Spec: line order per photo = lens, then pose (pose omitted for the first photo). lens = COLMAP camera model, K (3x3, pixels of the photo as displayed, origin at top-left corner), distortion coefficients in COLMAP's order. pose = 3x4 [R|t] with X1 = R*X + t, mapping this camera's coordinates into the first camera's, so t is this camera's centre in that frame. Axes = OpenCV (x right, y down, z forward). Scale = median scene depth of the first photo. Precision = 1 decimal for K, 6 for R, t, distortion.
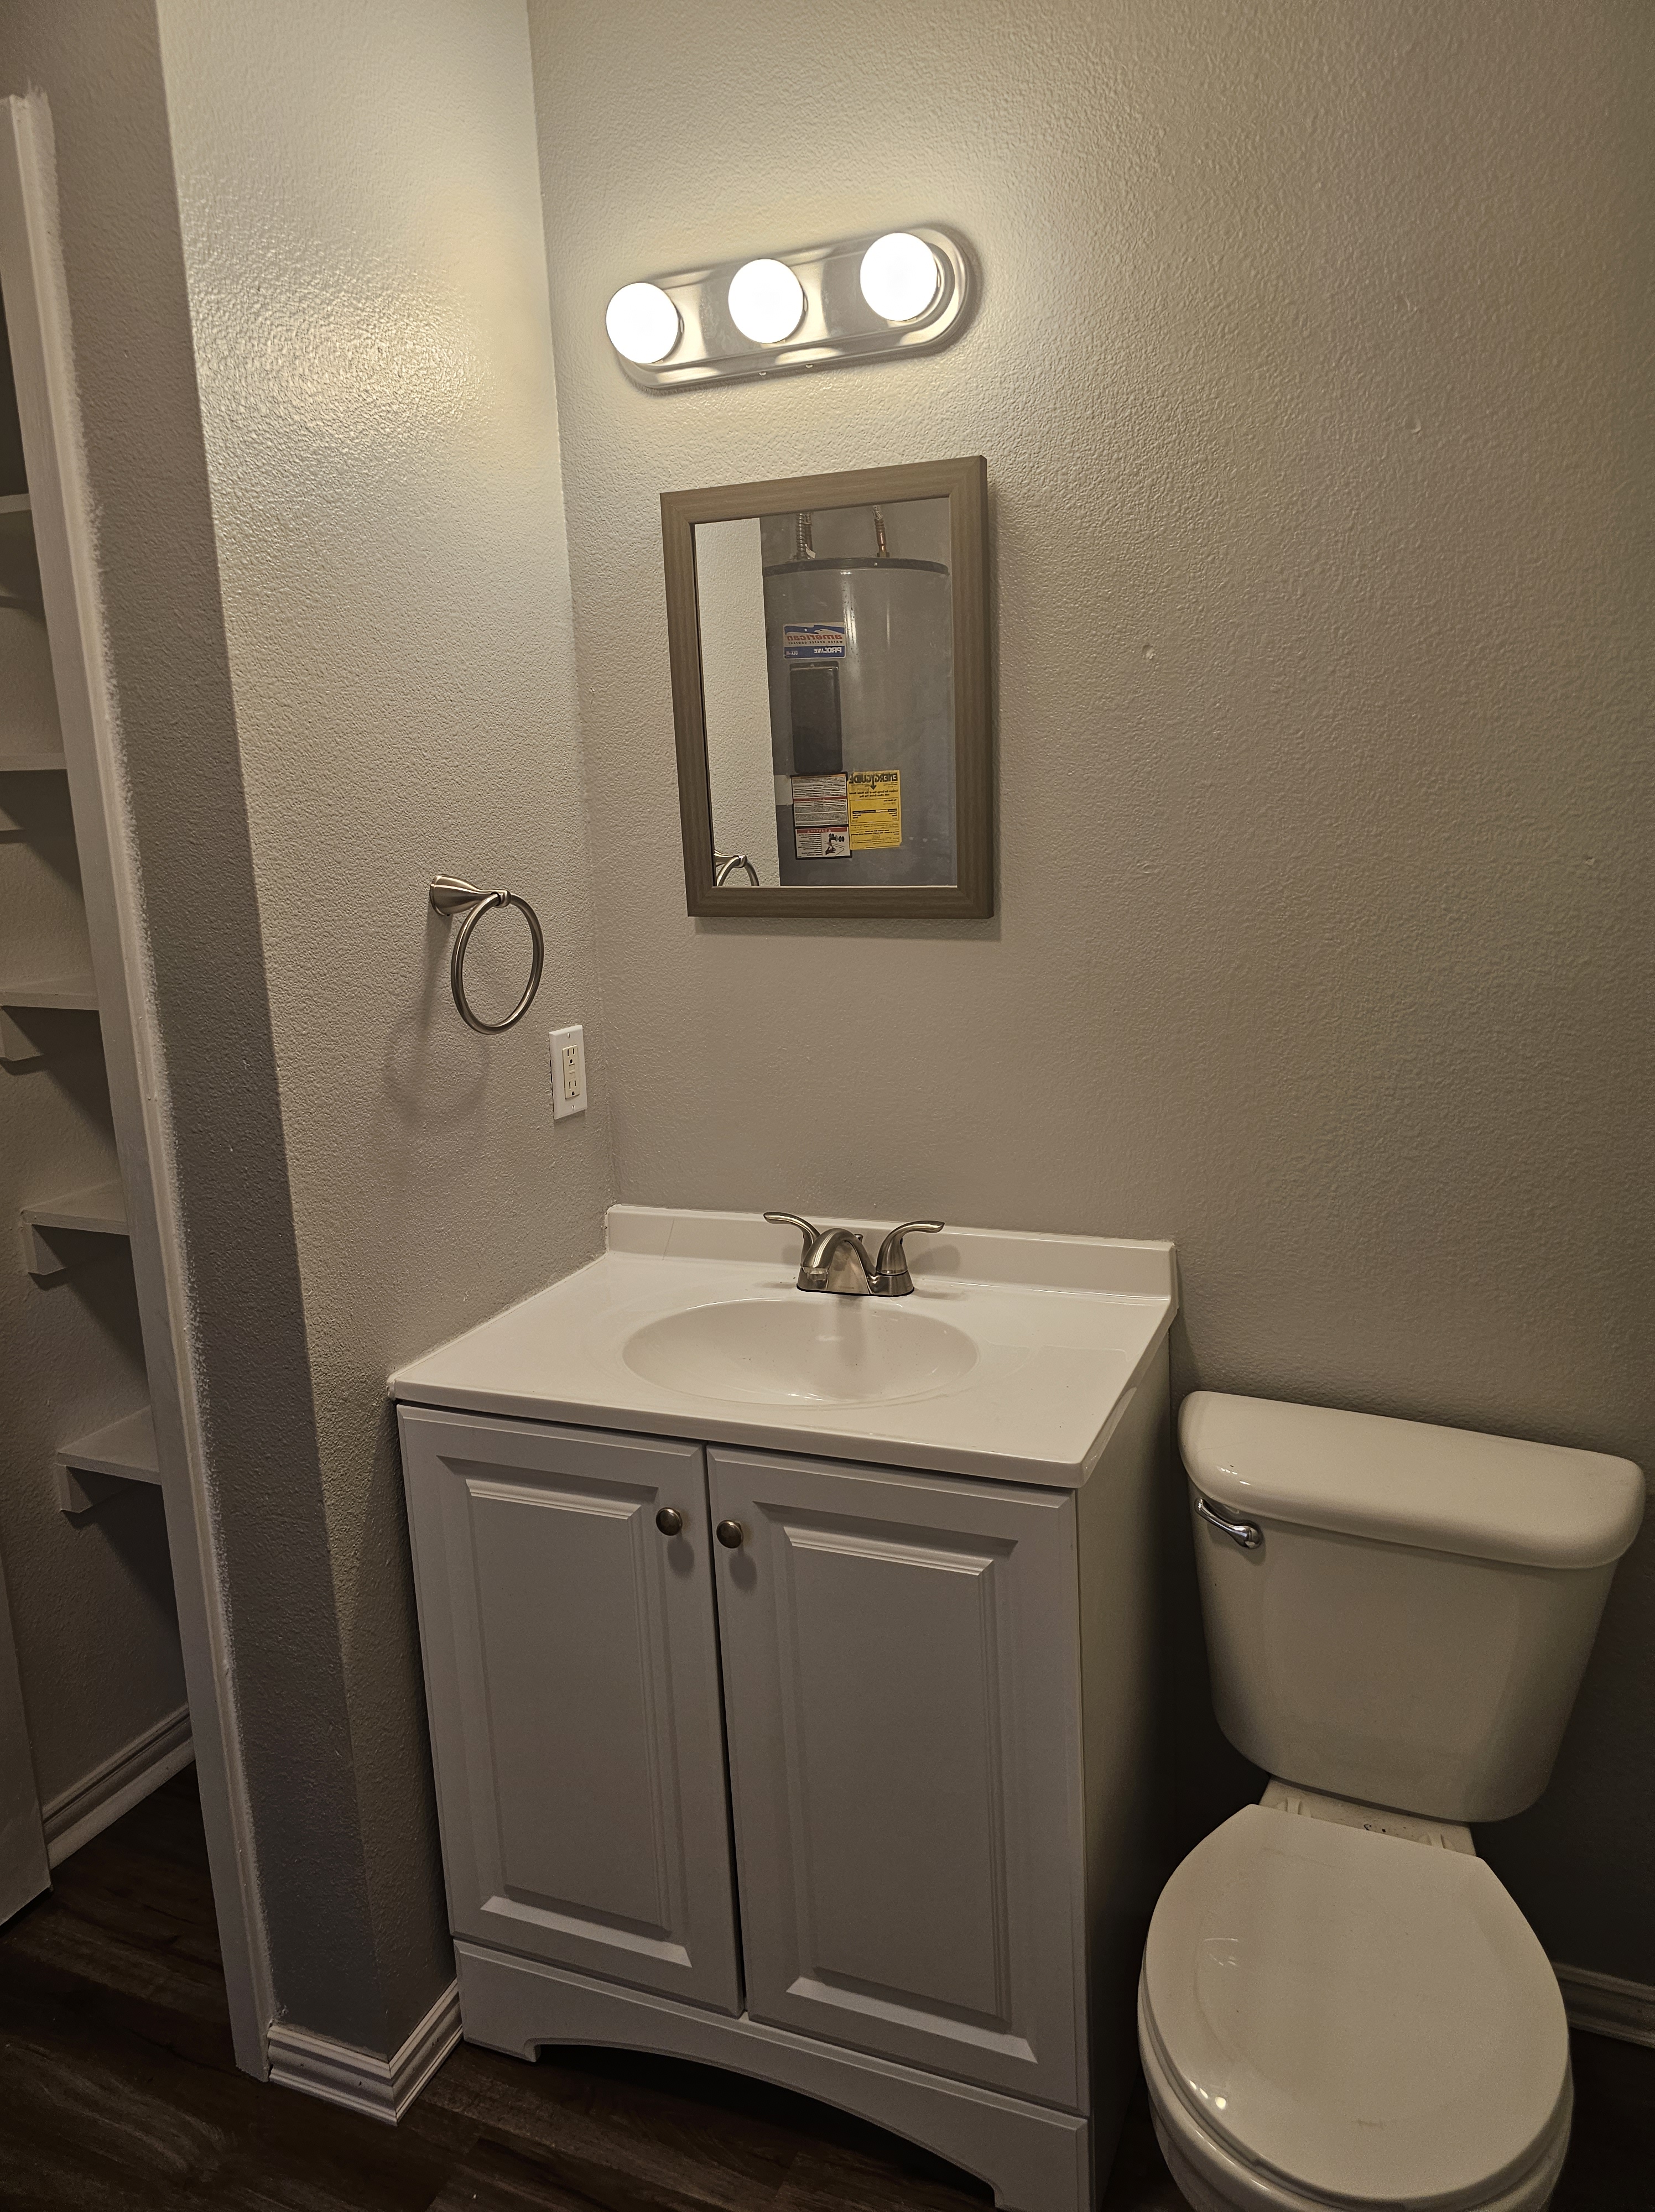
lens RADIAL K [[1479.5, 0, 827.5], [0, 1479.5, 1106.0], [0, 0, 1]] dist [0.002933, 0.001349]
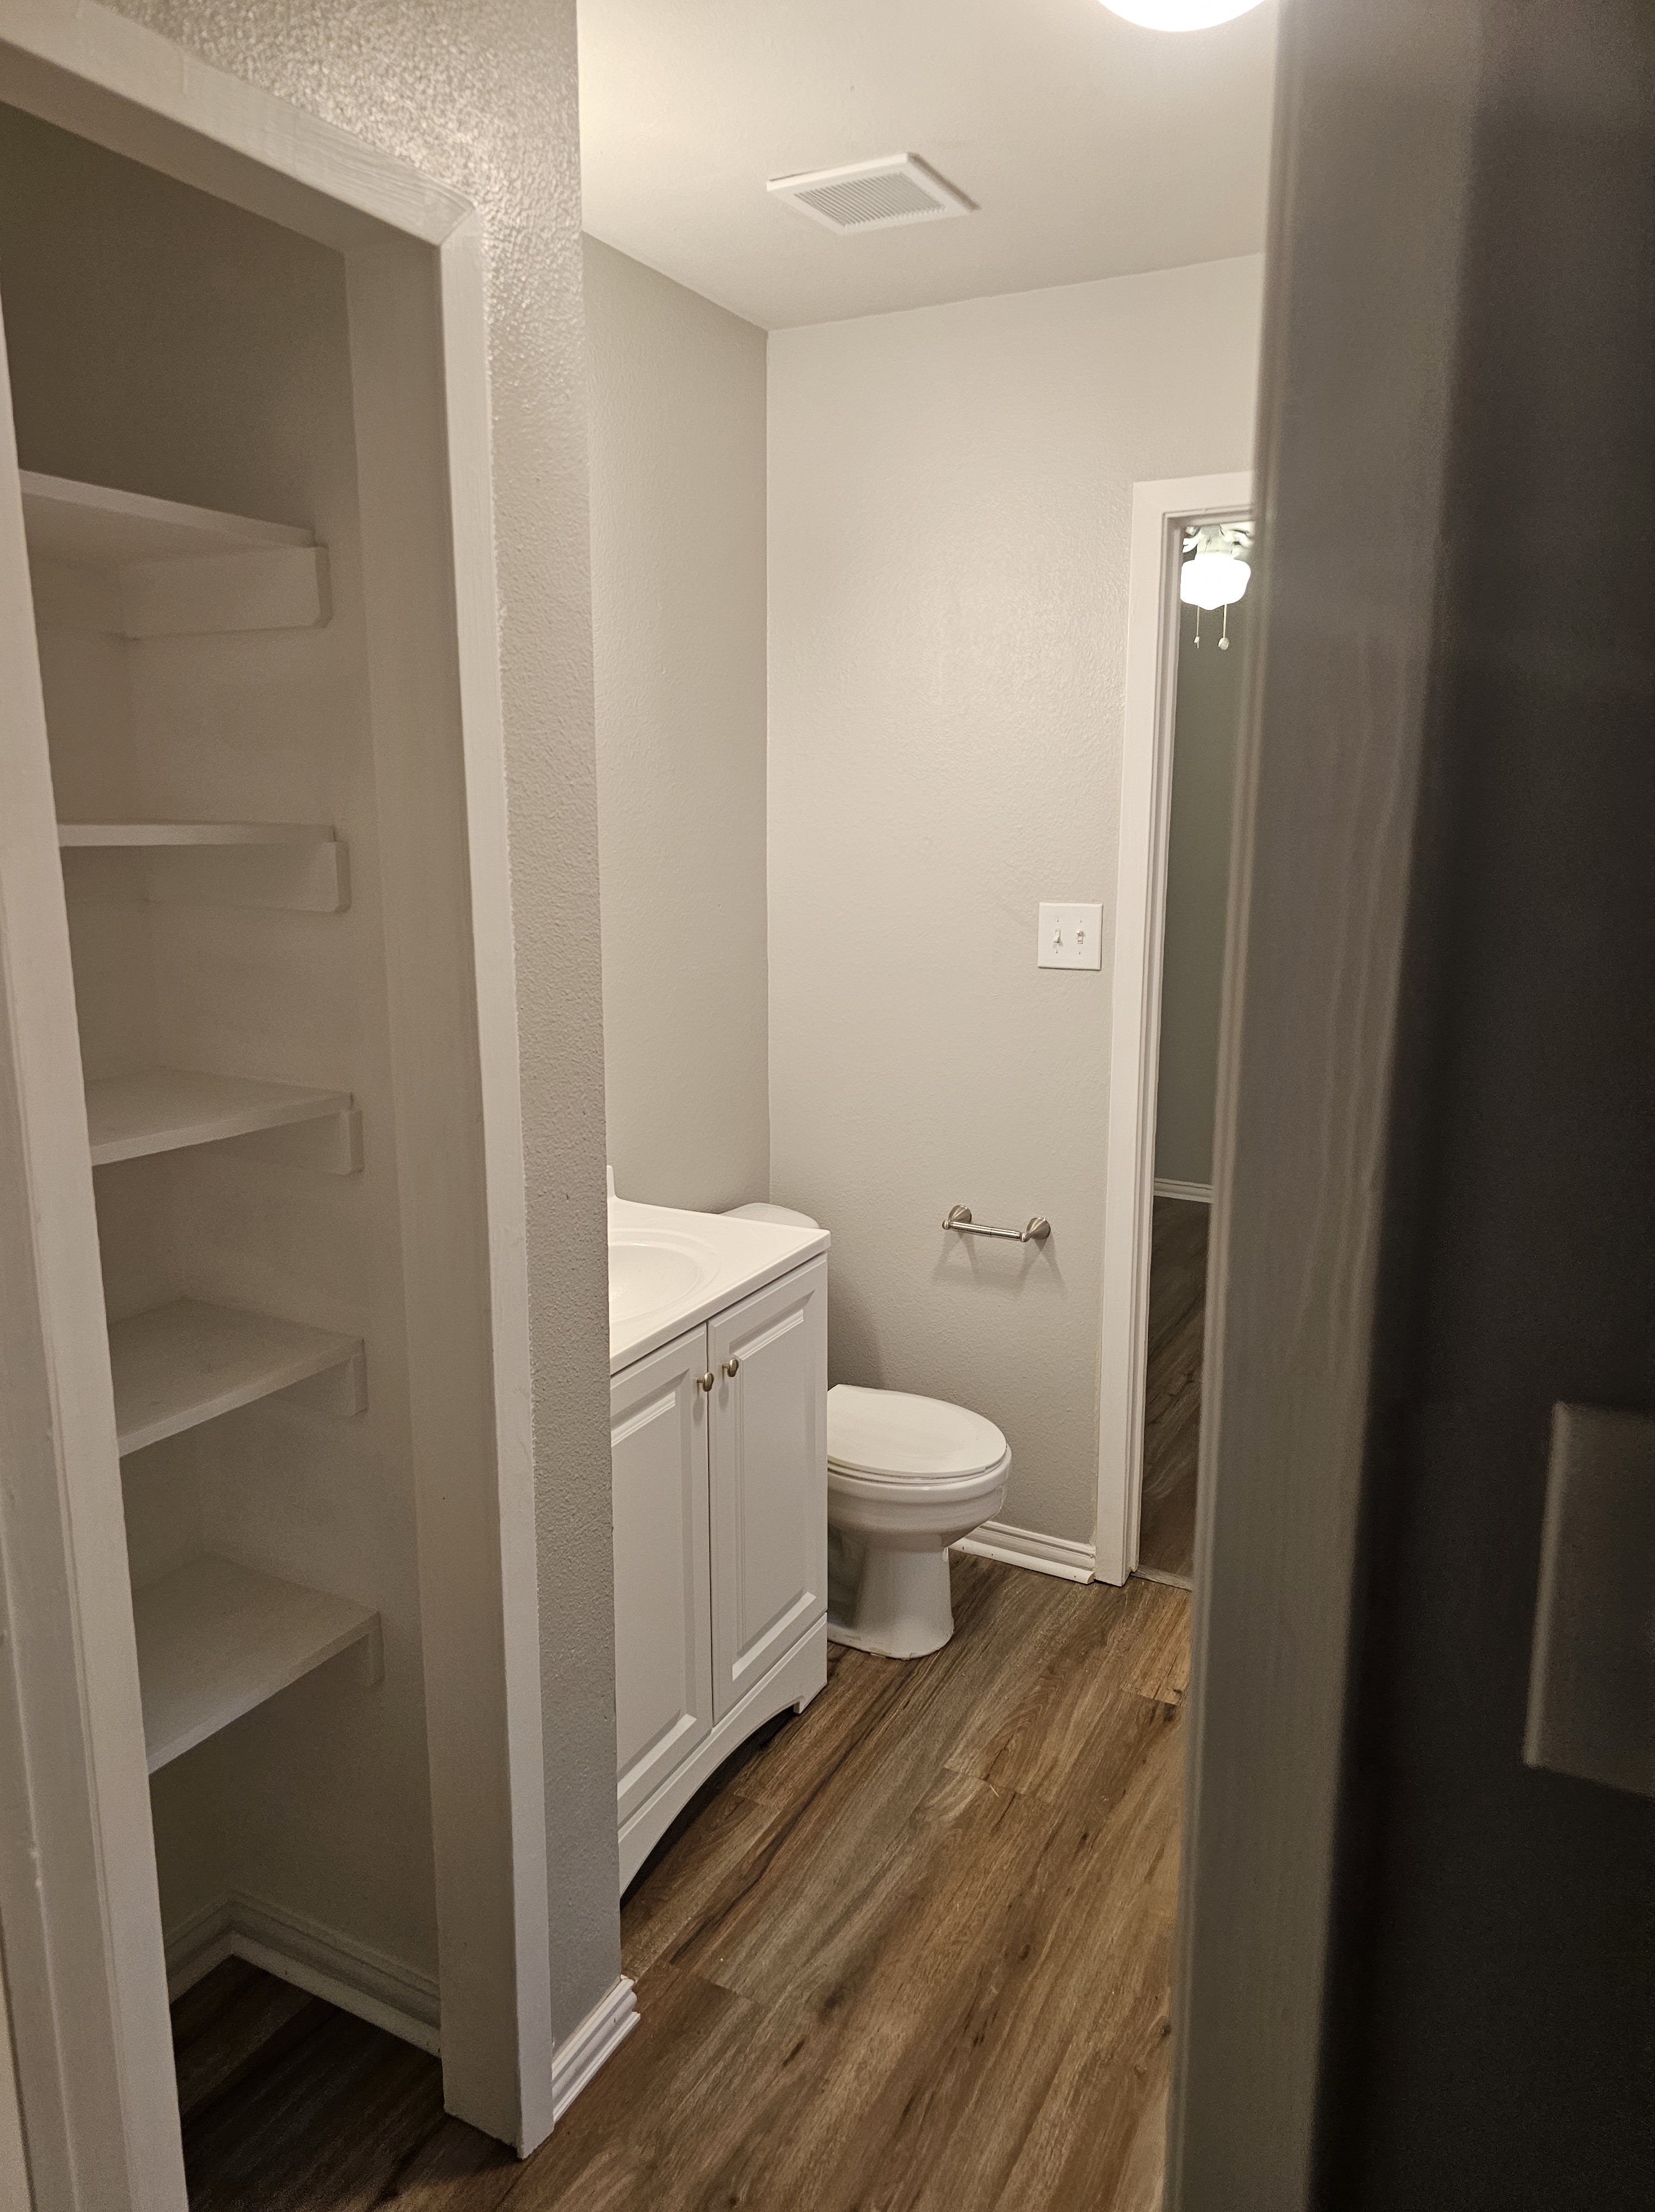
lens RADIAL K [[1479.5, 0, 827.5], [0, 1479.5, 1106.0], [0, 0, 1]] dist [0.002933, 0.001349]
pose [[0.103047, -0.165503, 0.980811, -1.362182], [0.186203, 0.971838, 0.144426, -0.152113], [-0.977093, 0.167747, 0.130962, 0.617395]]
